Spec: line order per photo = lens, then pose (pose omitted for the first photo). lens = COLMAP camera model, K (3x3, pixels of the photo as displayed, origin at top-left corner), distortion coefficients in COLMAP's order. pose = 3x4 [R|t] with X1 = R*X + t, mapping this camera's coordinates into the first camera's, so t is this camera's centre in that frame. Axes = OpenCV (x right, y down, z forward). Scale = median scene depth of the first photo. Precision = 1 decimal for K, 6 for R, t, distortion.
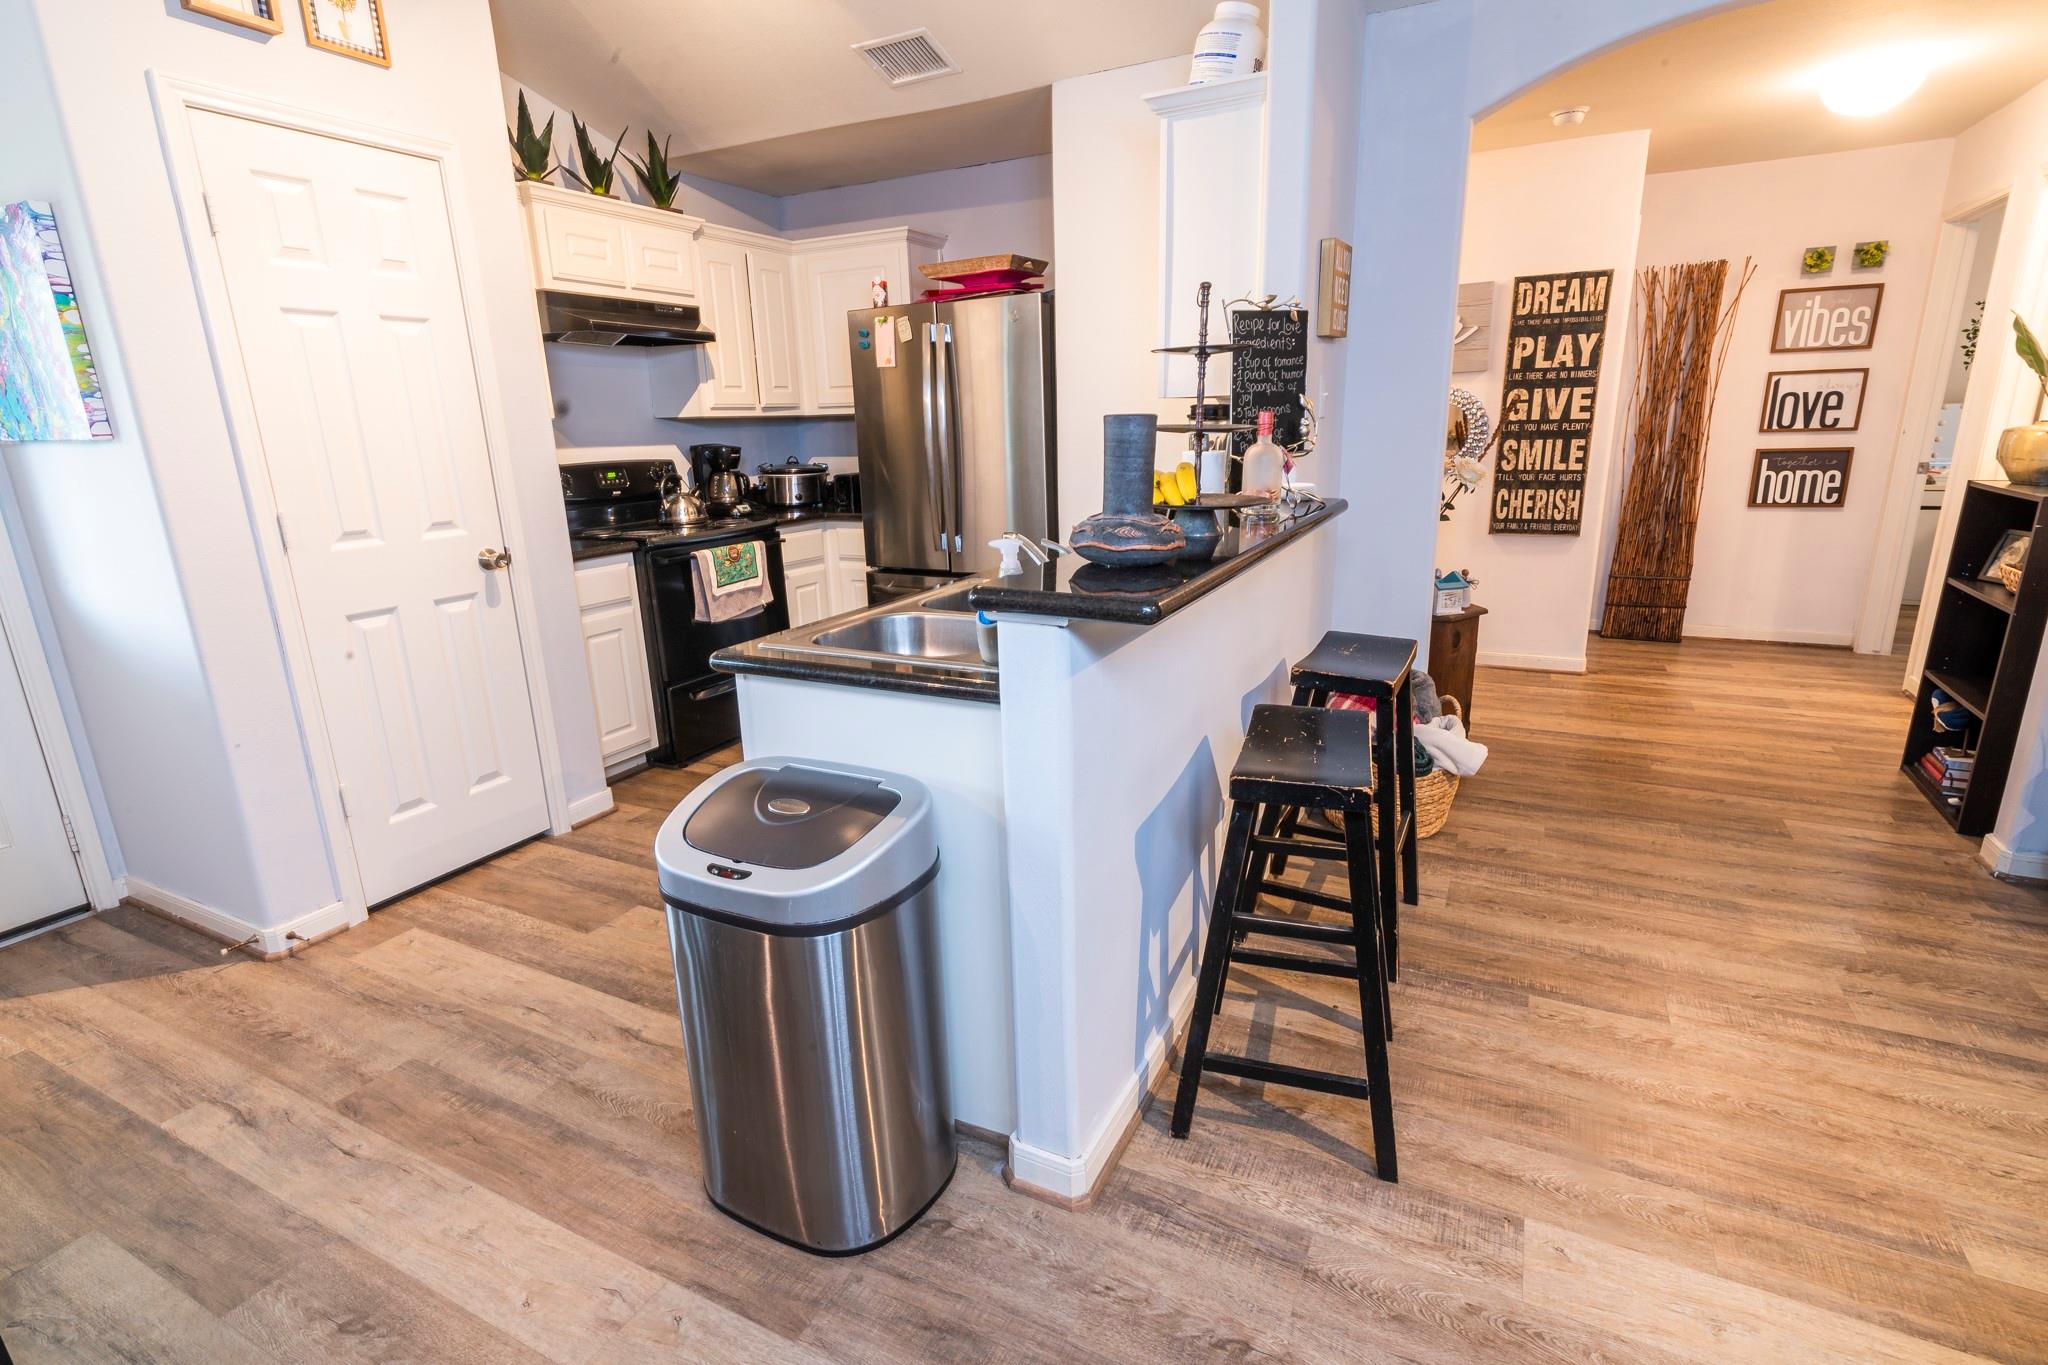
lens RADIAL K [[983.6, 0, 1015.8], [0, 983.6, 685.8], [0, 0, 1]] dist [0.008008, -0.001732]
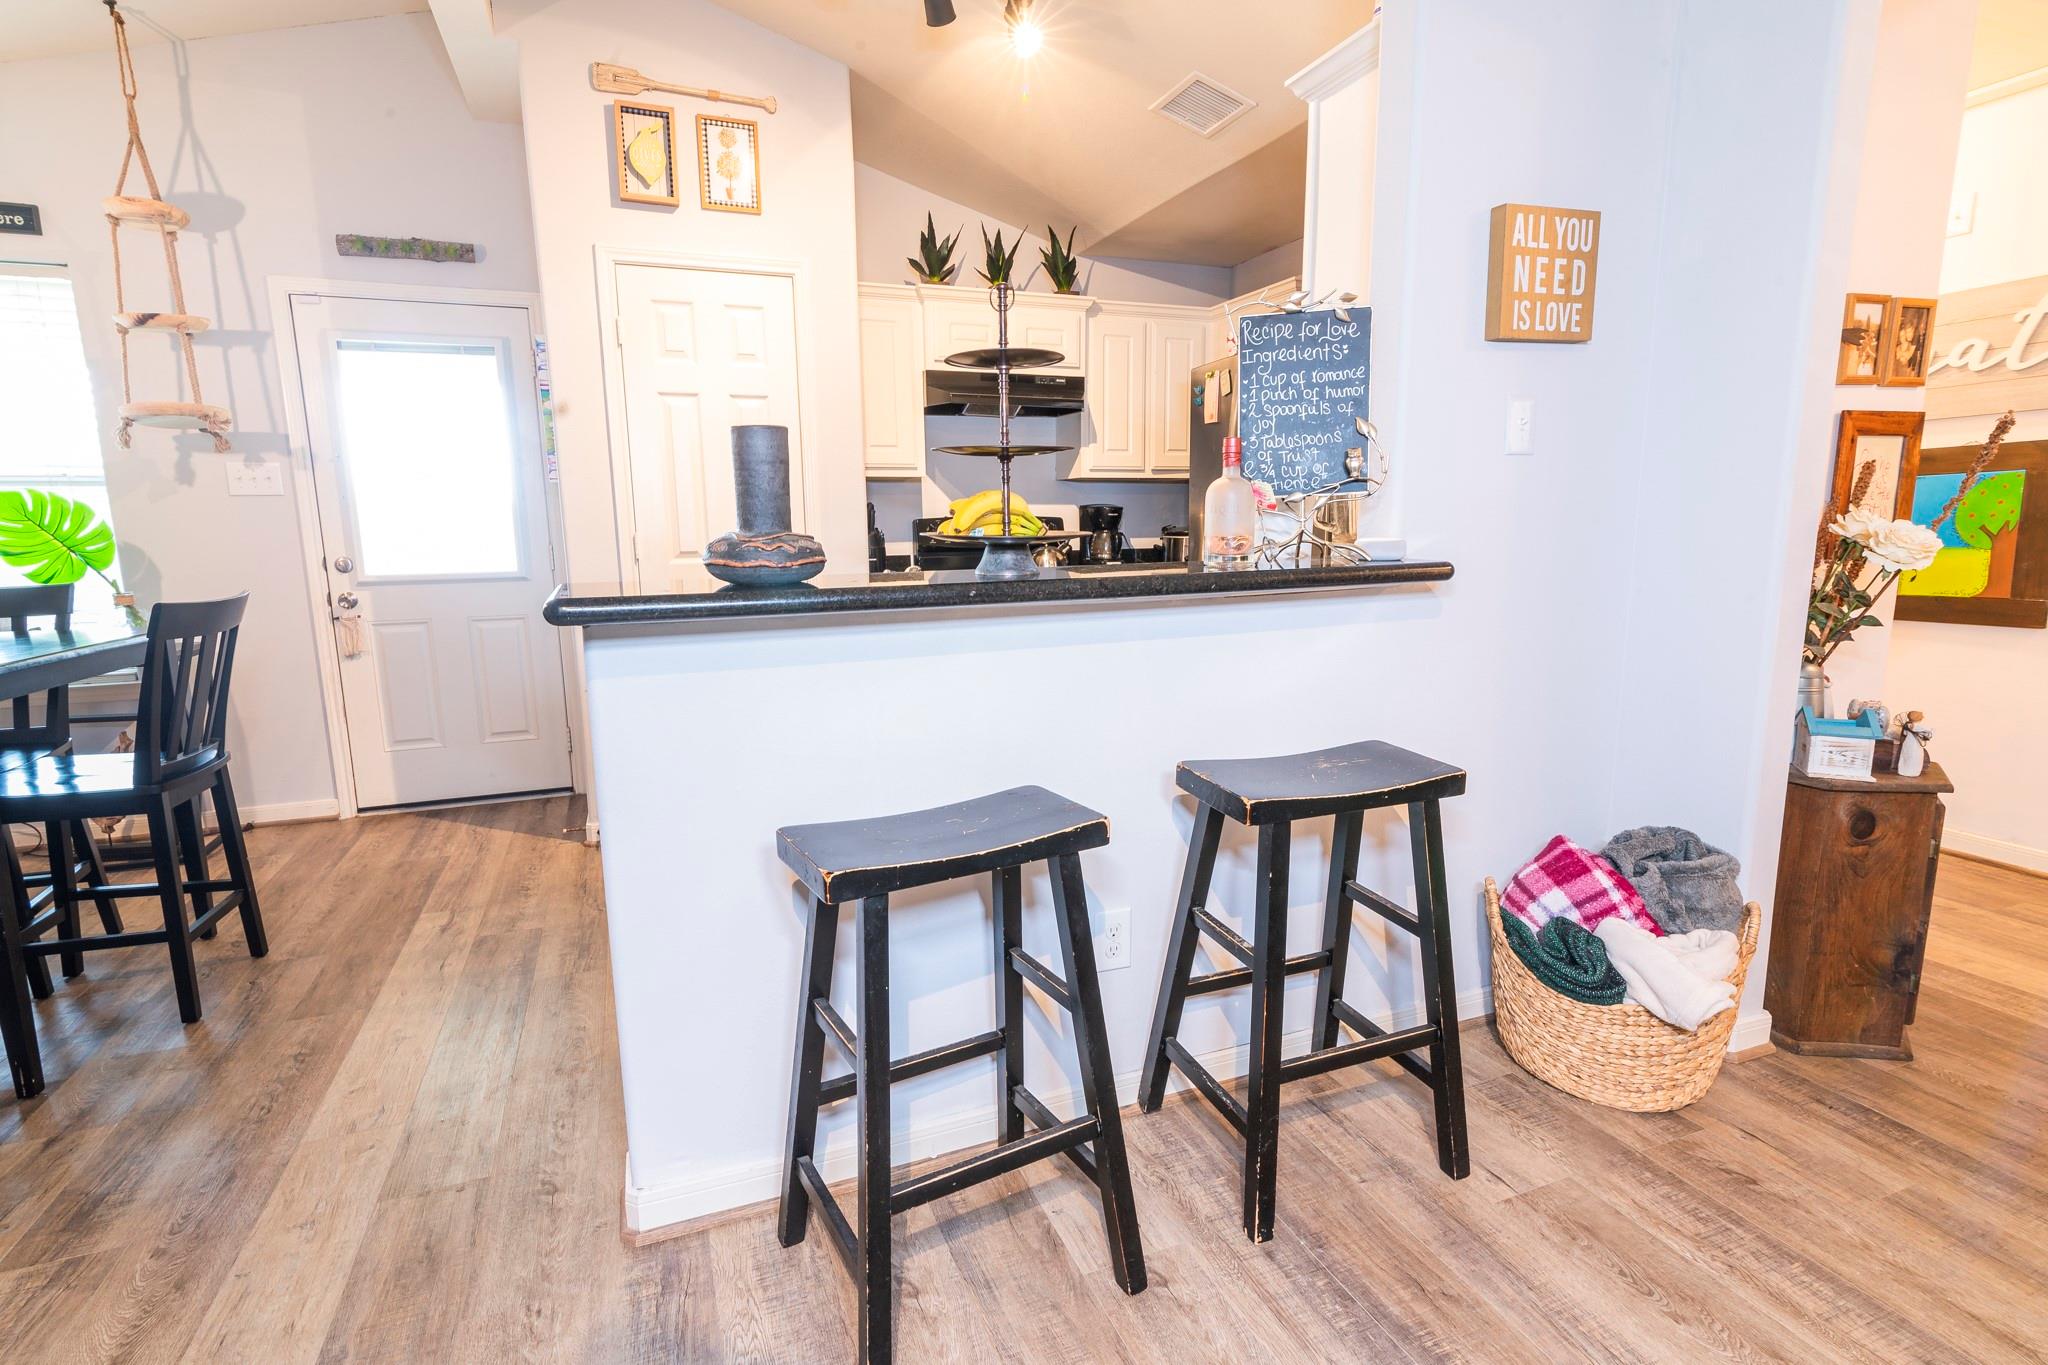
lens RADIAL K [[983.6, 0, 1015.8], [0, 983.6, 685.8], [0, 0, 1]] dist [0.008008, -0.001732]
pose [[0.750983, 0.128234, -0.647750, 0.389824], [-0.181351, 0.983295, -0.015592, -0.024080], [0.634930, 0.129179, 0.761693, 0.189277]]
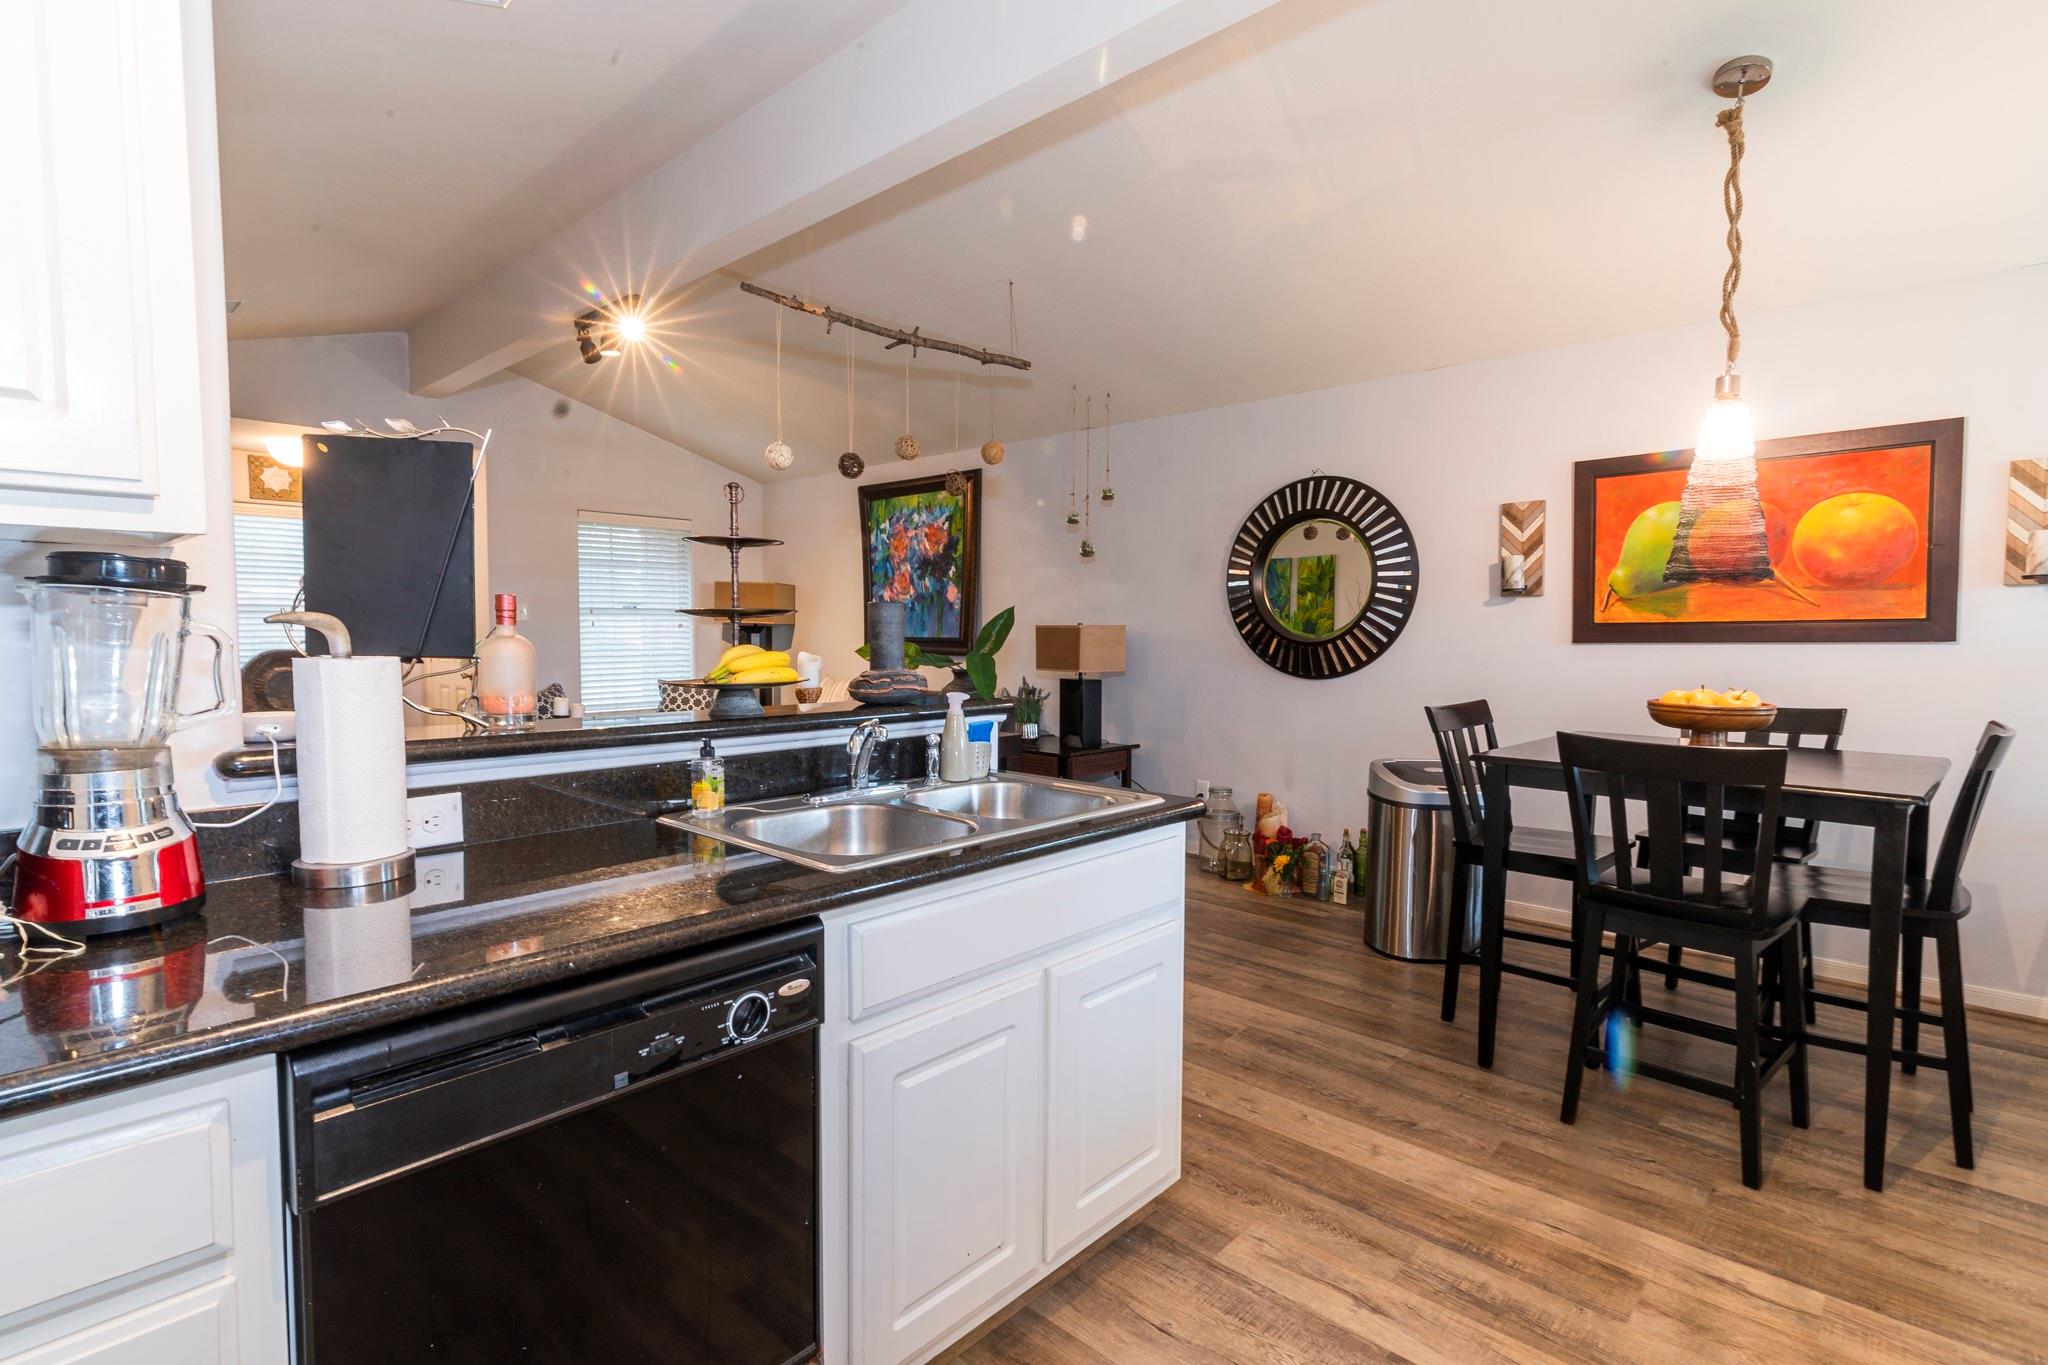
lens RADIAL K [[983.6, 0, 1015.8], [0, 983.6, 685.8], [0, 0, 1]] dist [0.008008, -0.001732]
pose [[-0.961619, 0.006608, 0.274308, -0.193585], [0.093118, 0.948240, 0.303594, -0.239509], [-0.258104, 0.317485, -0.912461, 0.952969]]
